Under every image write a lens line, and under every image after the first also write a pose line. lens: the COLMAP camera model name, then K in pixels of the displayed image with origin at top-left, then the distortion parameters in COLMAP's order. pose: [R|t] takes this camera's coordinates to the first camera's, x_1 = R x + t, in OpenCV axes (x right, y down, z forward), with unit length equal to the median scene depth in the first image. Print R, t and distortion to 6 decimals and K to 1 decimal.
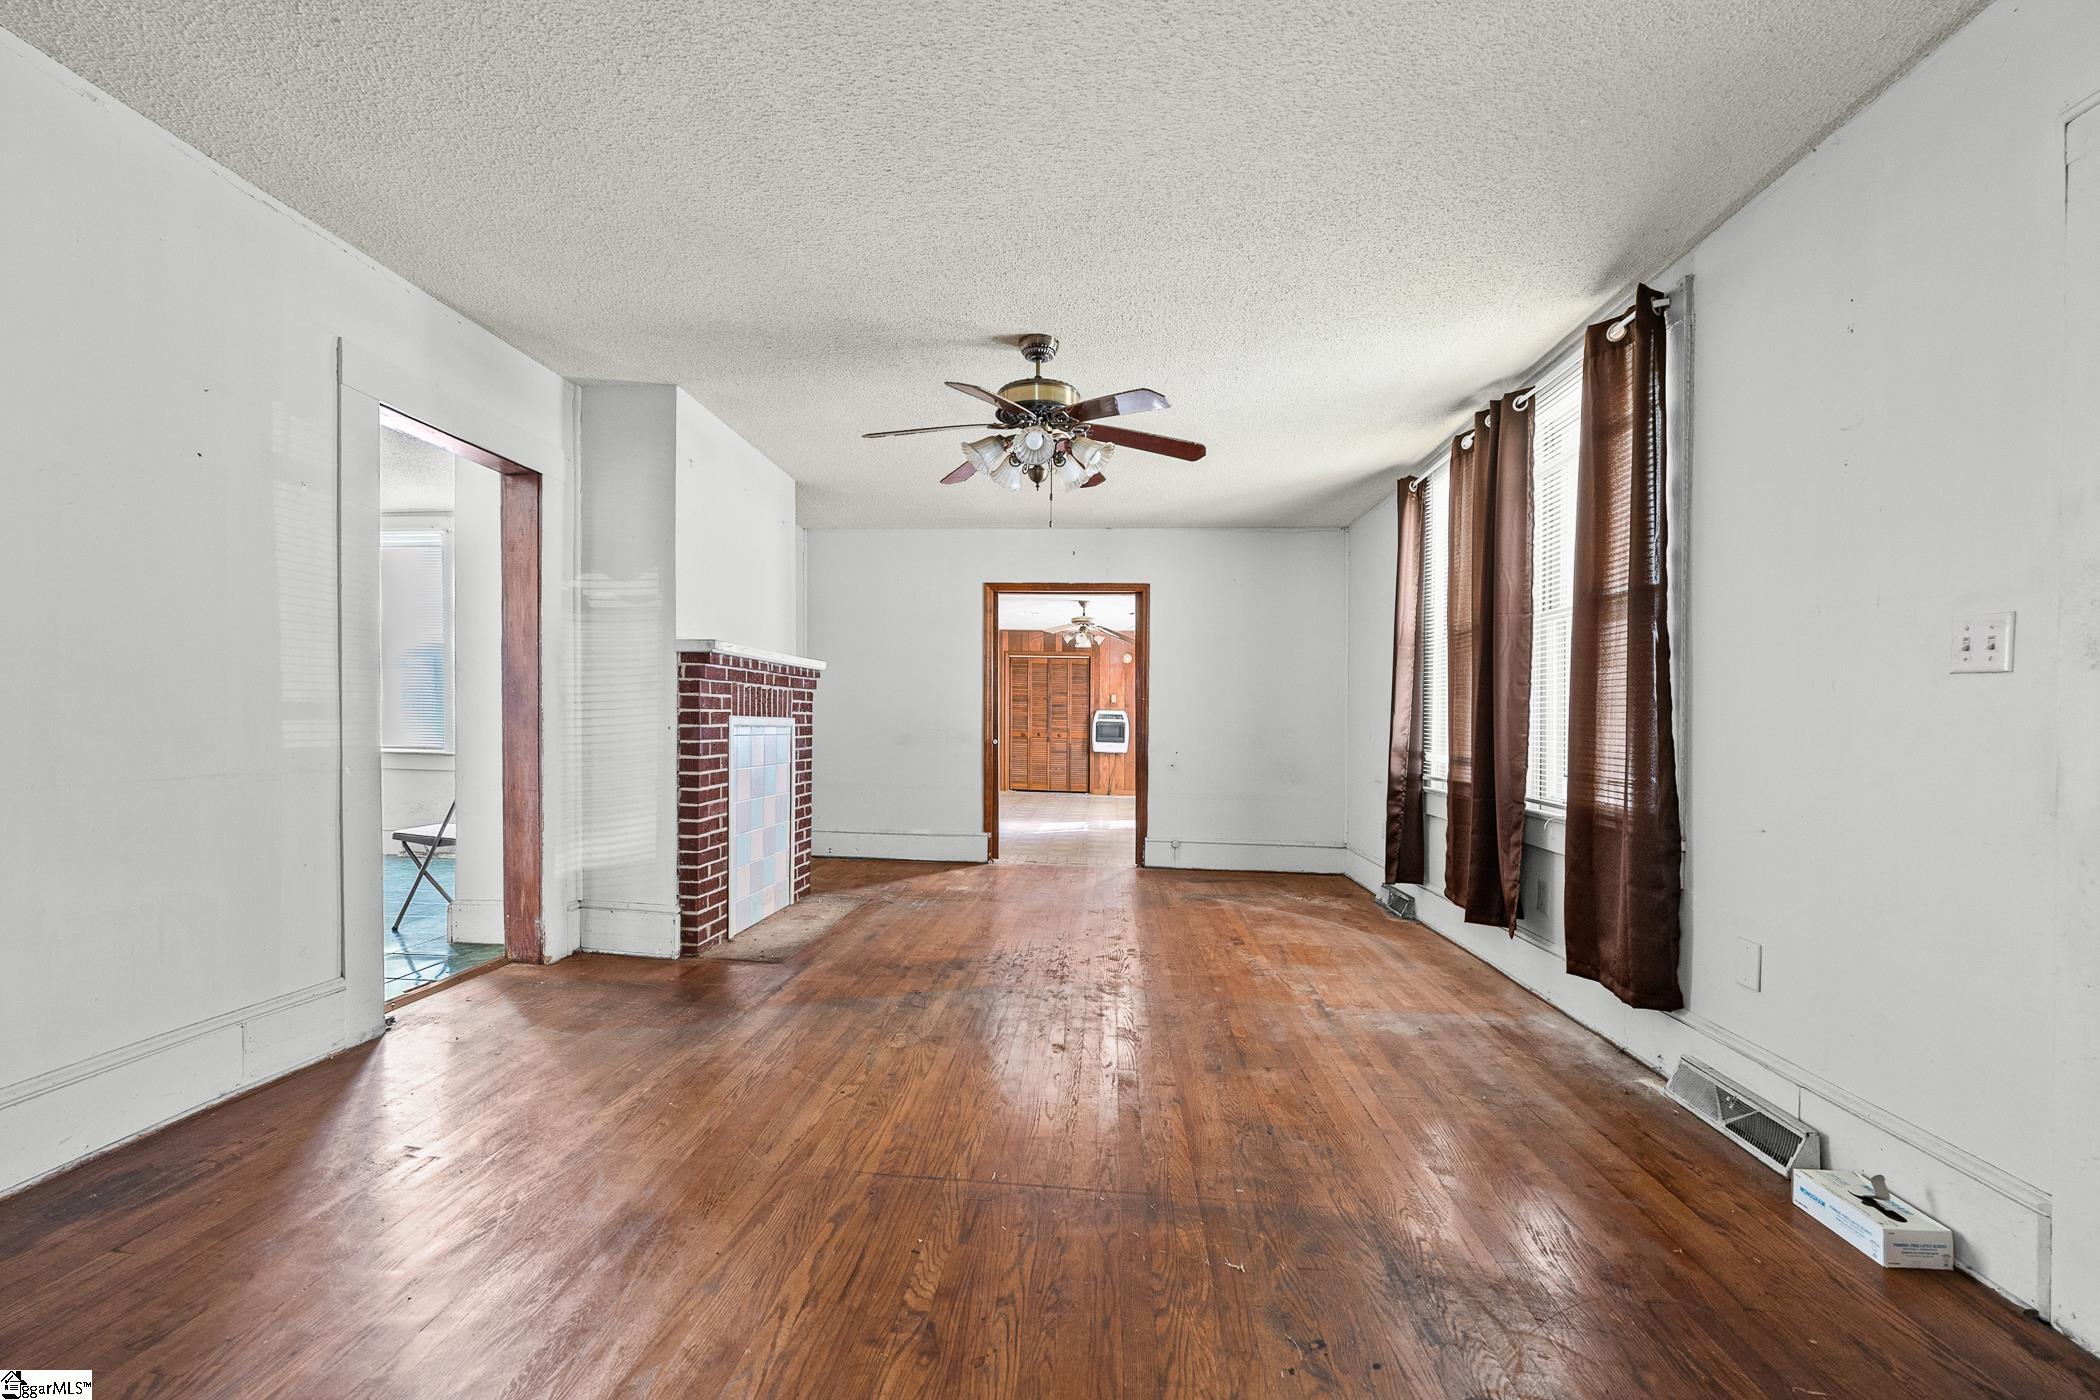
lens RADIAL K [[847.9, 0, 1040.5], [0, 847.9, 736.3], [0, 0, 1]] dist [-0.000170, 0.000129]
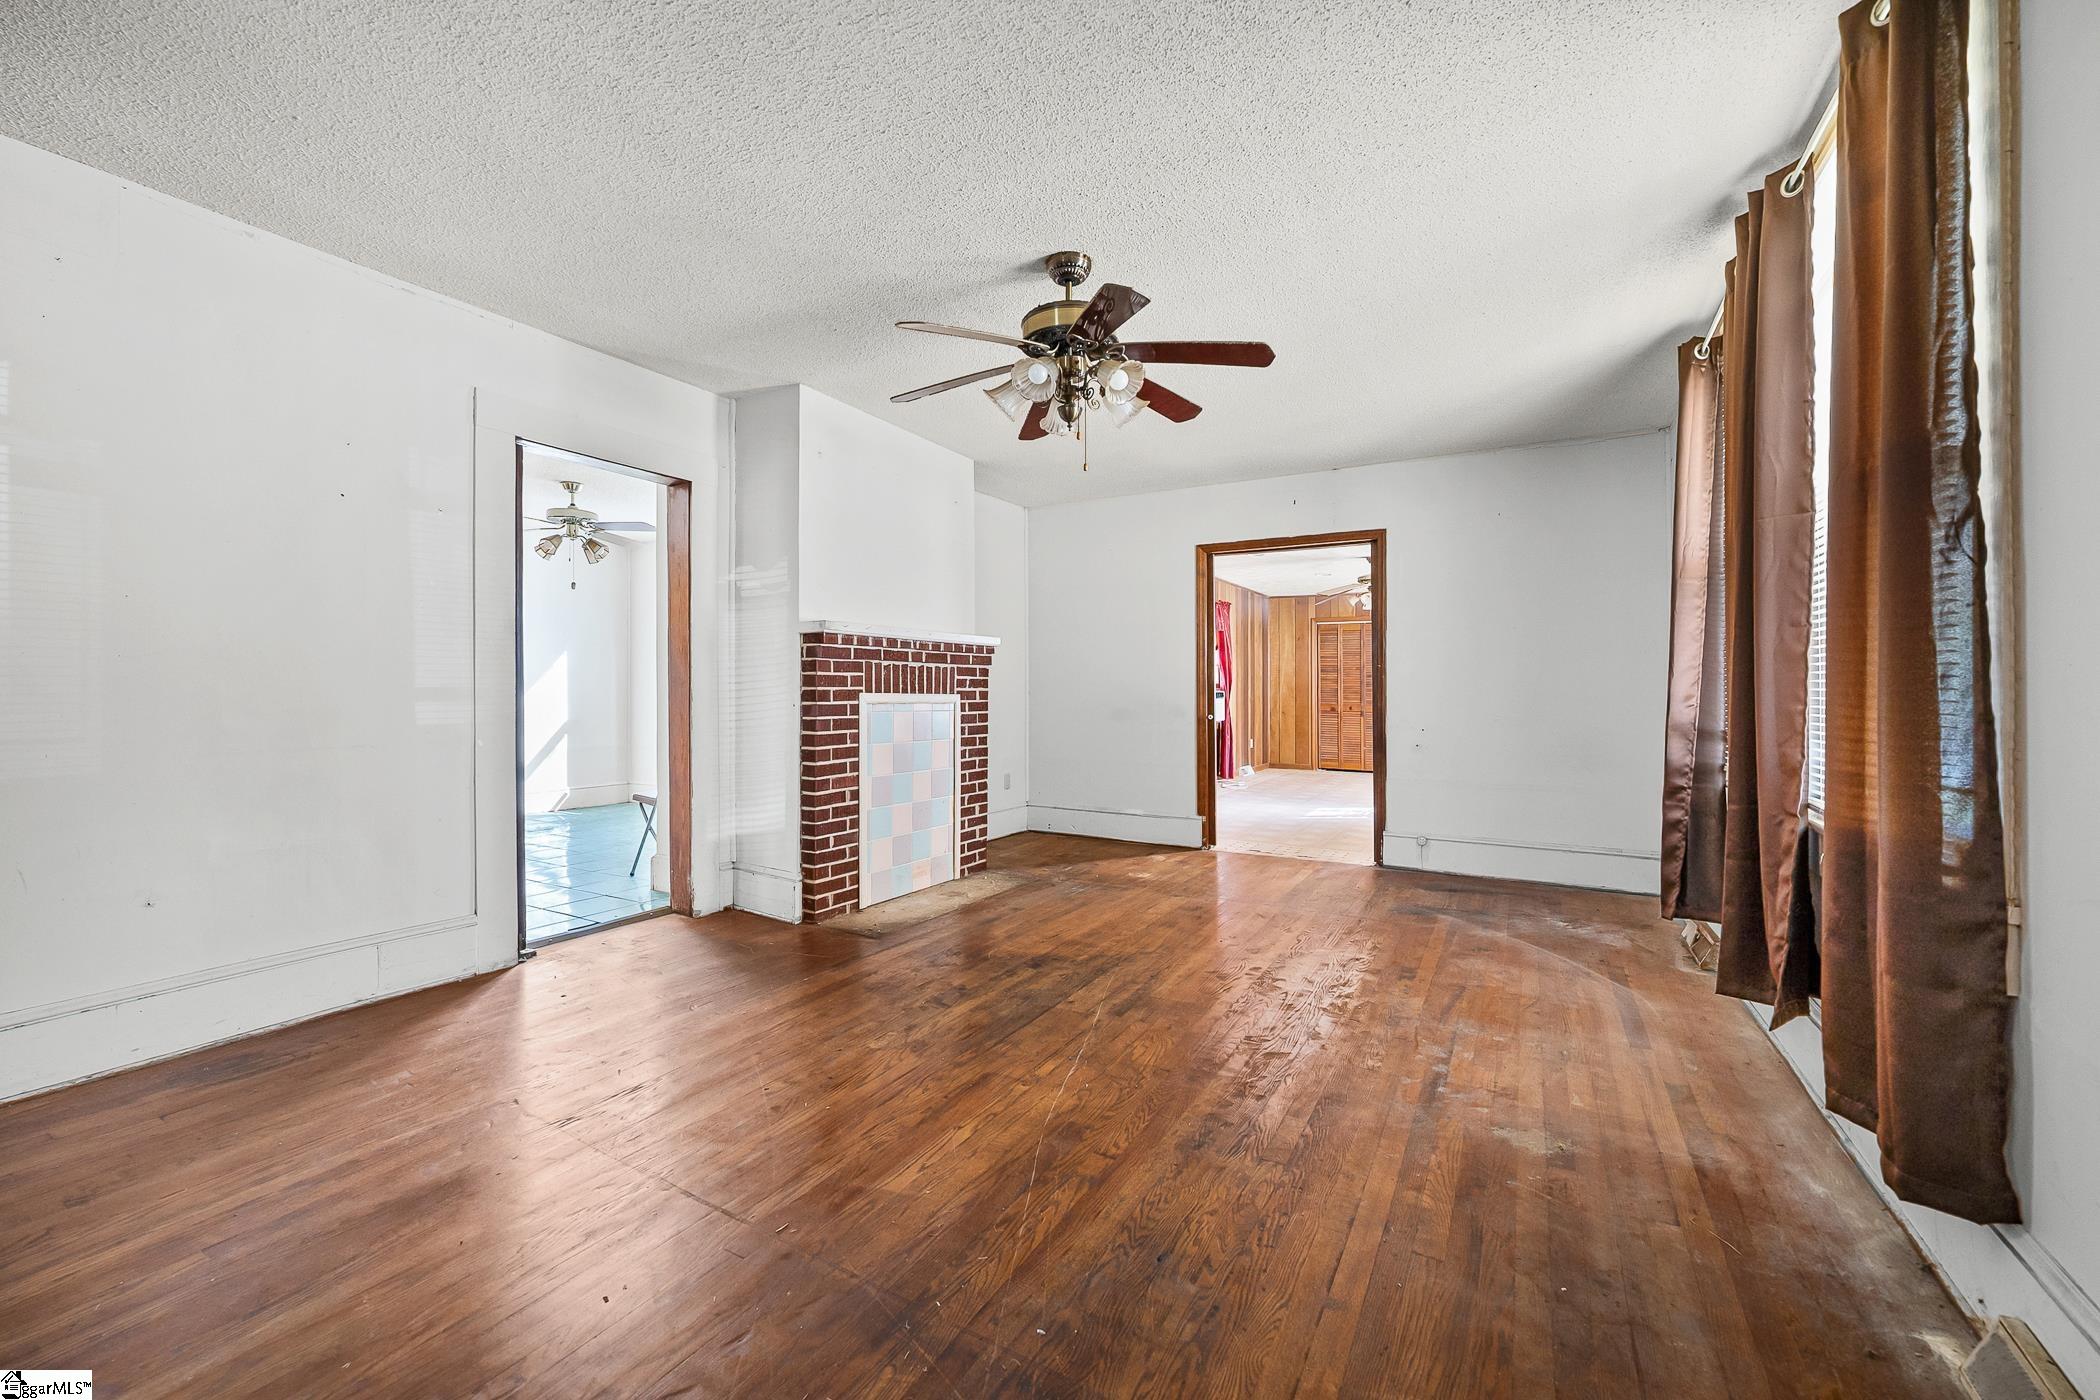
lens RADIAL K [[836.1, 0, 1050.0], [0, 836.1, 700.0], [0, 0, 1]] dist [-0.000450, 0.000061]
pose [[0.906099, -0.010457, -0.422936, 0.293008], [0.005084, 0.999891, -0.013829, -0.000484], [0.423034, 0.010381, 0.906054, 0.183237]]
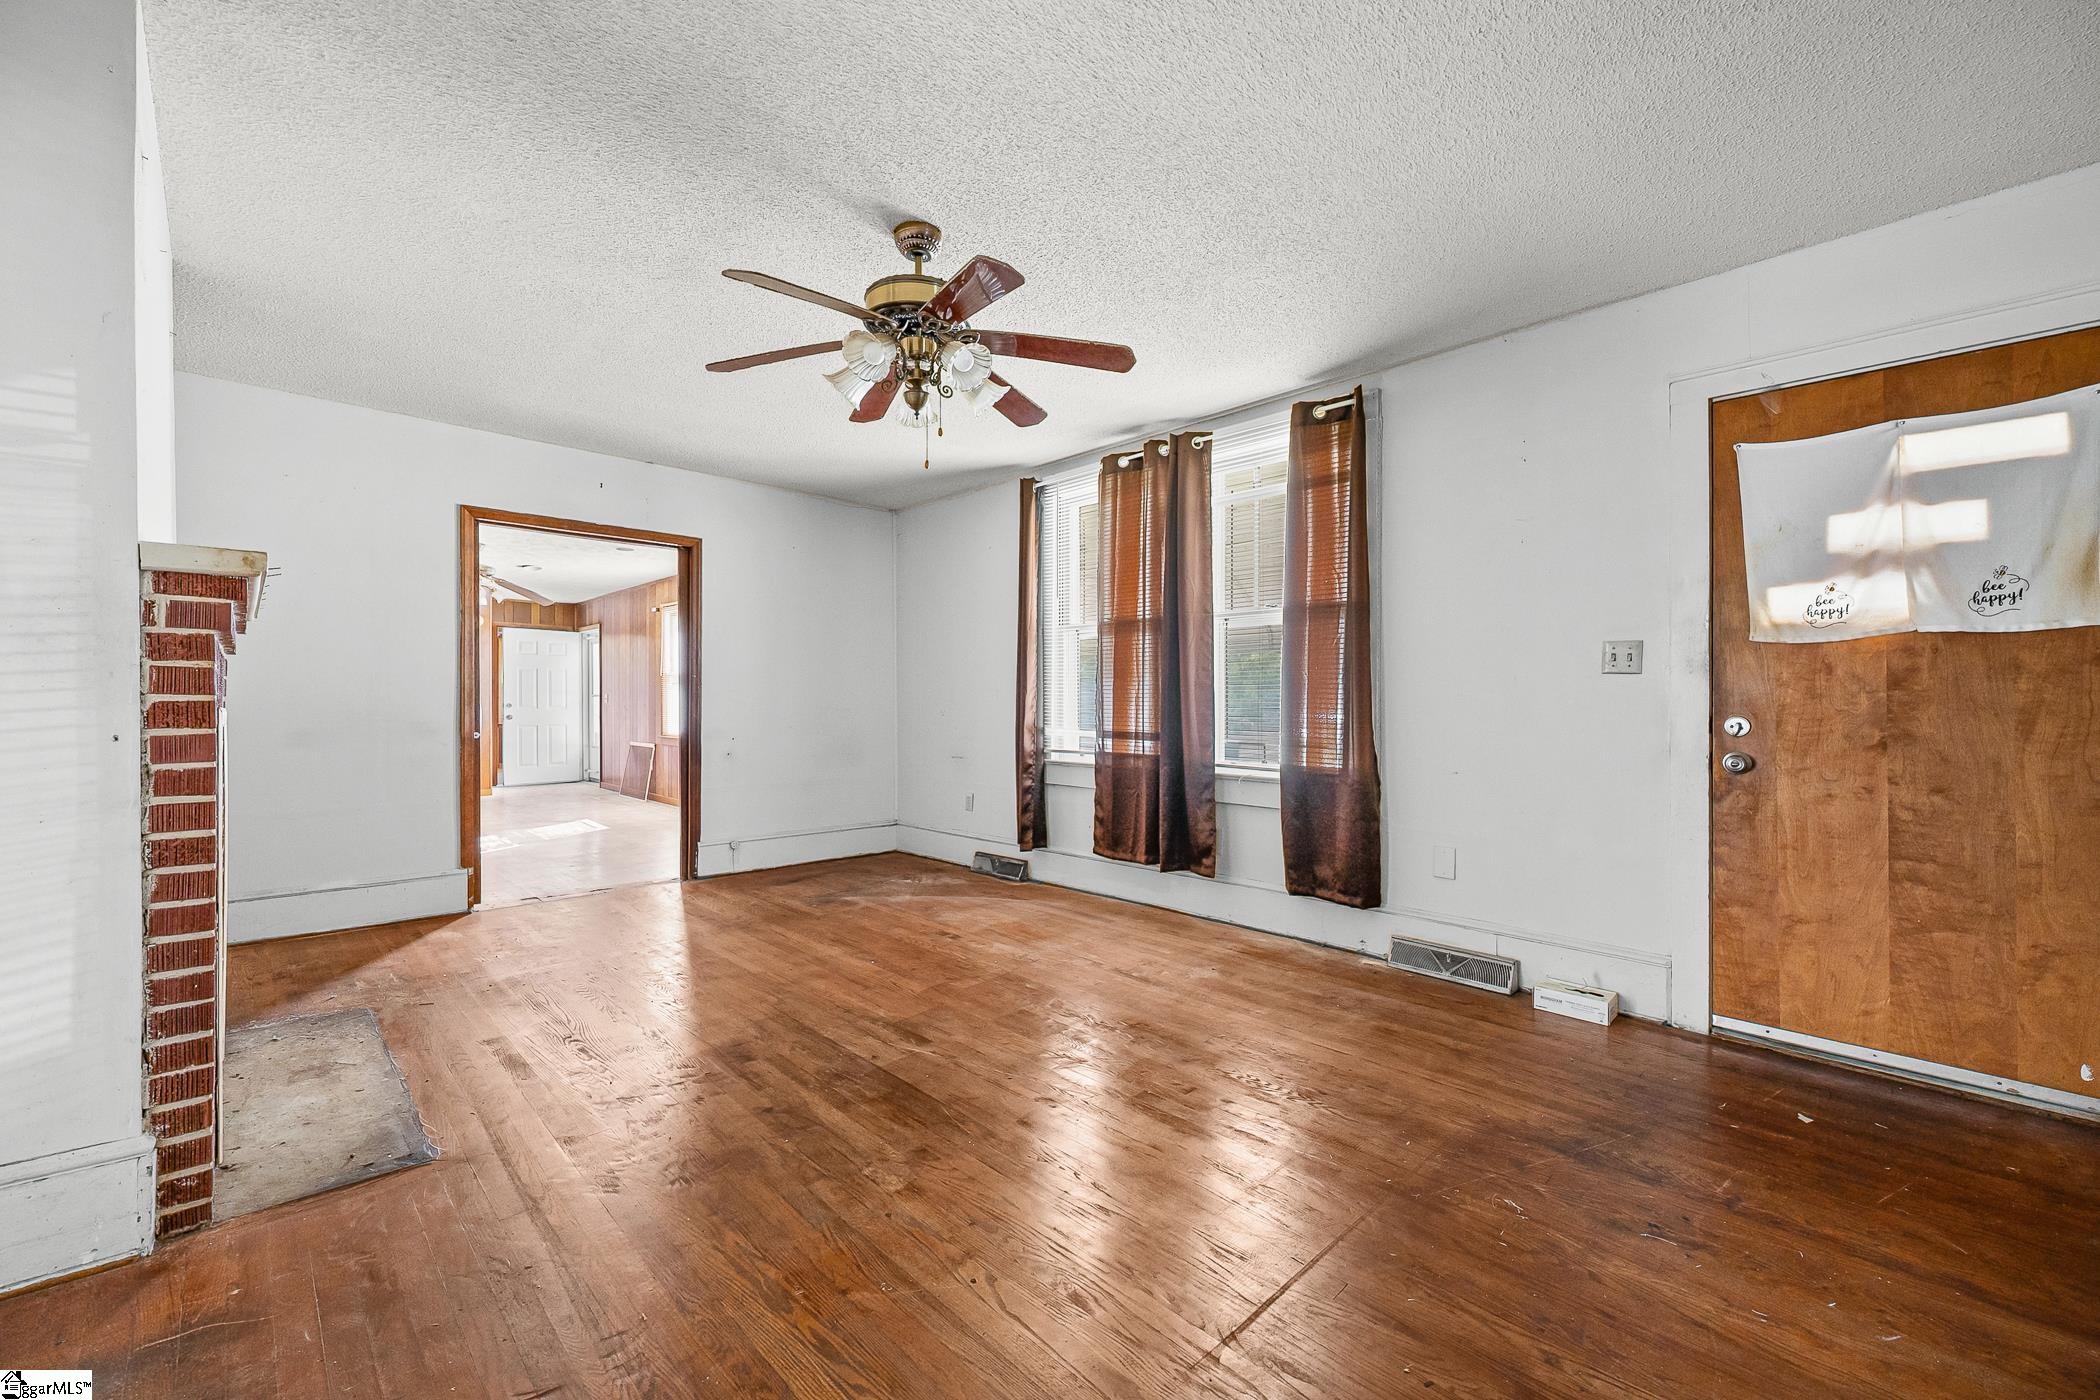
lens RADIAL K [[825.9, 0, 1047.4], [0, 825.9, 705.1], [0, 0, 1]] dist [-0.000147, 0.000079]
pose [[0.654960, -0.016017, 0.755493, -0.436247], [0.021005, 0.999775, 0.002986, -0.018001], [-0.755371, 0.013913, 0.655150, 0.343970]]
